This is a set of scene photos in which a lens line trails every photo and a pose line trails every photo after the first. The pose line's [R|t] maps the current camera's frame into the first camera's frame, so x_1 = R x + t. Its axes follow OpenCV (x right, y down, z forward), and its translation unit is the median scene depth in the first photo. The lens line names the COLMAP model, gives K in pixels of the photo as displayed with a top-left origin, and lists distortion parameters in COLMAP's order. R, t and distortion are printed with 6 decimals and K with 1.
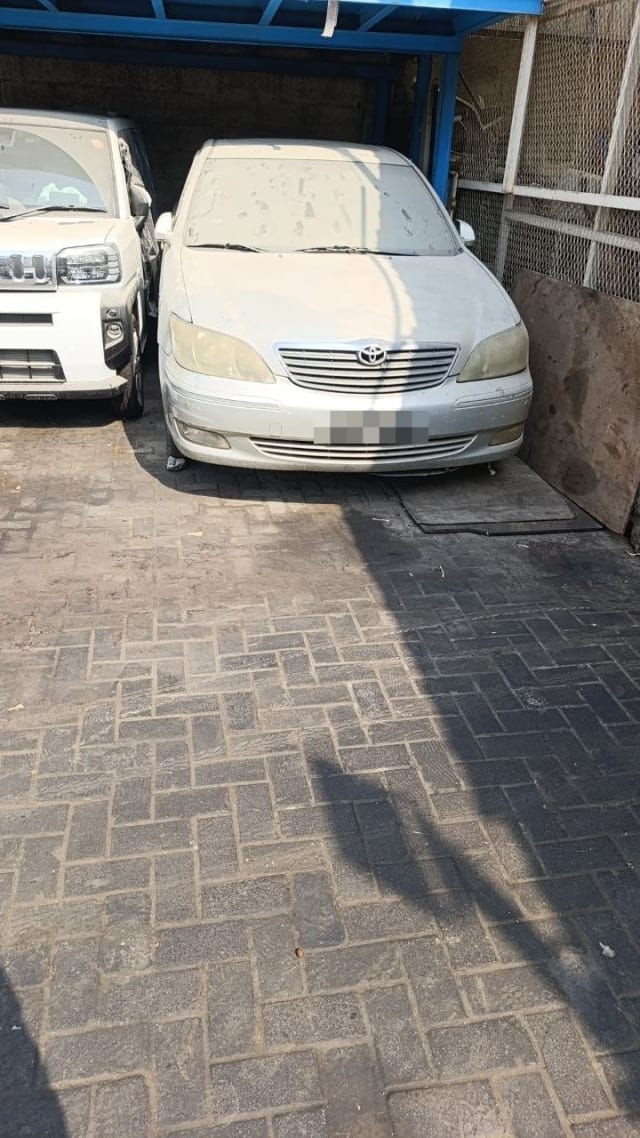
lens RADIAL K [[786.5, 0, 320.0], [0, 786.5, 569.0], [0, 0, 1]] dist [0.003272, -0.000110]
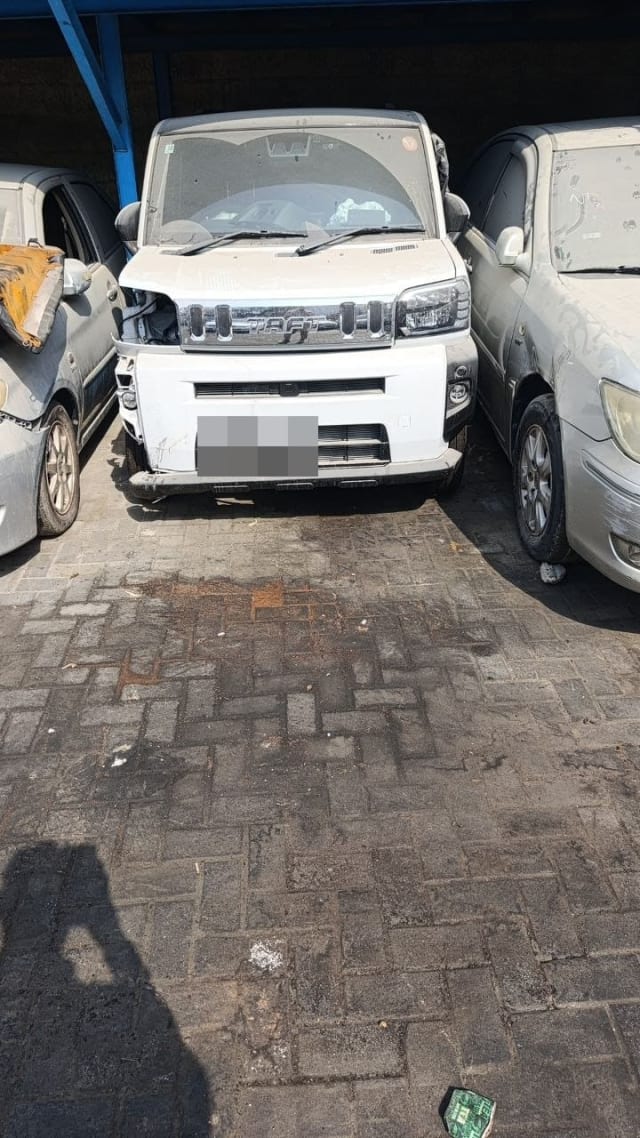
lens RADIAL K [[754.7, 0, 320.0], [0, 754.7, 569.0], [0, 0, 1]] dist [0.067016, -0.155884]
pose [[0.990361, -0.009108, -0.138209, -0.292251], [0.012141, 0.999703, 0.021116, -0.151743], [0.137976, -0.022591, 0.990178, 0.262968]]
